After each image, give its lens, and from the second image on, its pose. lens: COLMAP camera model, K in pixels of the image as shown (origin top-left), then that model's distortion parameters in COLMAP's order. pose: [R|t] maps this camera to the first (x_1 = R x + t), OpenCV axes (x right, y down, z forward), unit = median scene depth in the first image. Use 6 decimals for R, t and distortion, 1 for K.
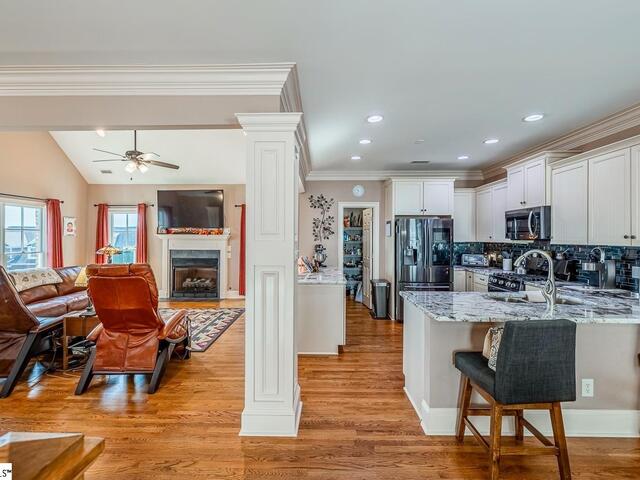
lens RADIAL K [[293.5, 0, 335.4], [0, 293.5, 239.3], [0, 0, 1]] dist [-0.004230, 0.000486]
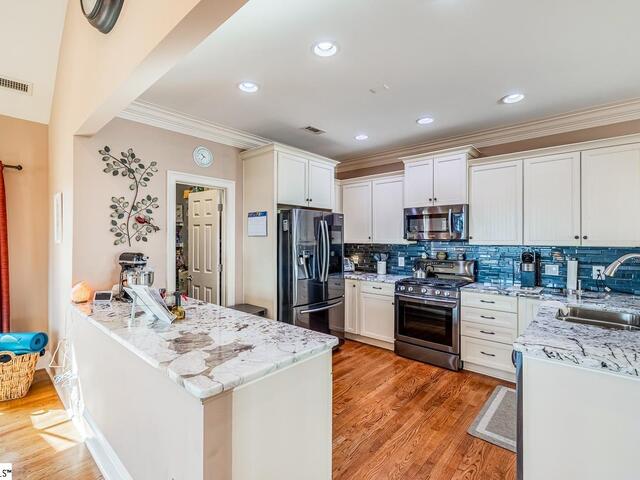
lens RADIAL K [[293.5, 0, 311.8], [0, 293.5, 241.4], [0, 0, 1]] dist [-0.004230, 0.000486]
pose [[0.696227, -0.006445, 0.717792, -0.232750], [0.004367, 0.999979, 0.004744, -0.001096], [-0.717808, -0.000168, 0.696241, 0.551950]]
